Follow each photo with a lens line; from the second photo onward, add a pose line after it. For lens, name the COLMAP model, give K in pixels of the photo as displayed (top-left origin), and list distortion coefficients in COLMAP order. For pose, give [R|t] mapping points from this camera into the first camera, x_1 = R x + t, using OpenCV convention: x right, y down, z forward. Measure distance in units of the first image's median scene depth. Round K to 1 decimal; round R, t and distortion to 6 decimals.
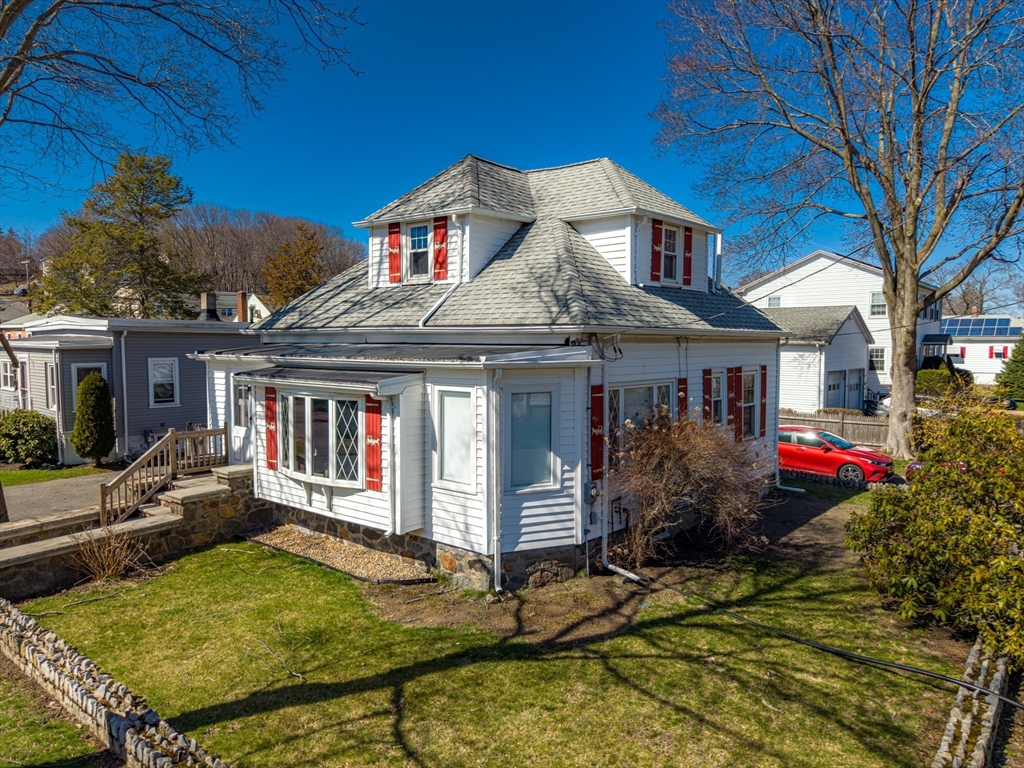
lens RADIAL K [[719.1, 0, 546.8], [0, 719.1, 397.9], [0, 0, 1]] dist [0.004179, -0.000029]
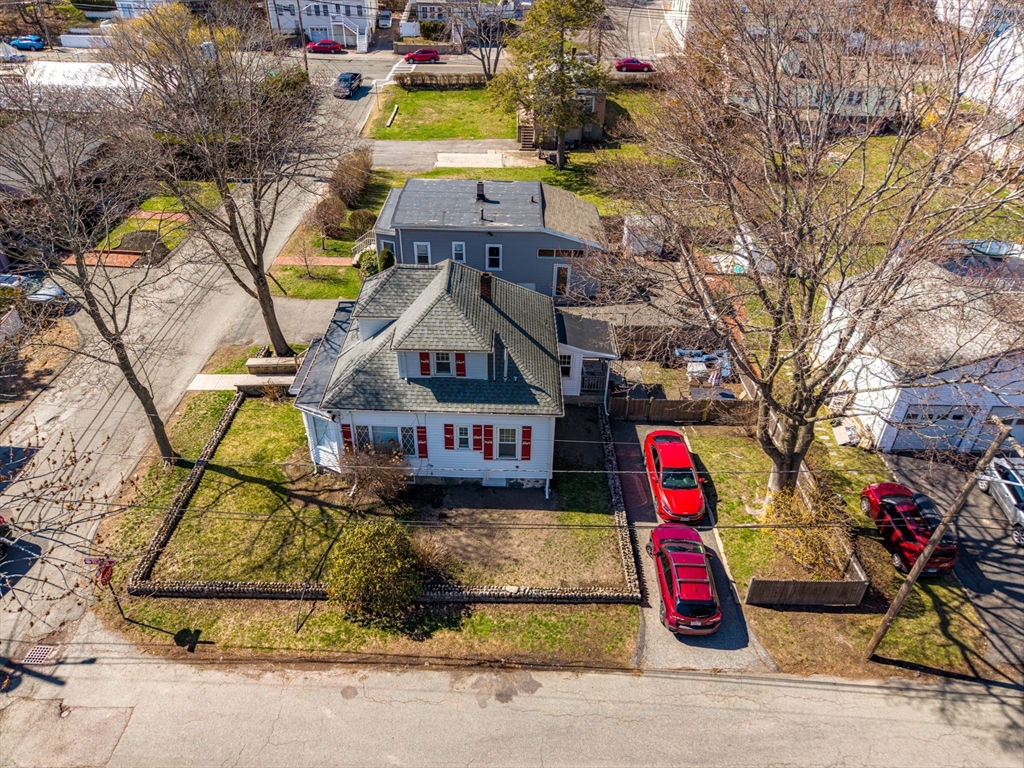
lens RADIAL K [[689.0, 0, 512.0], [0, 689.0, 384.0], [0, 0, 1]] dist [0.008801, 0.000147]
pose [[0.602581, 0.463583, -0.649606, 1.520402], [-0.081521, 0.845480, 0.527747, -1.151662], [0.793884, -0.265054, 0.547262, 0.181219]]
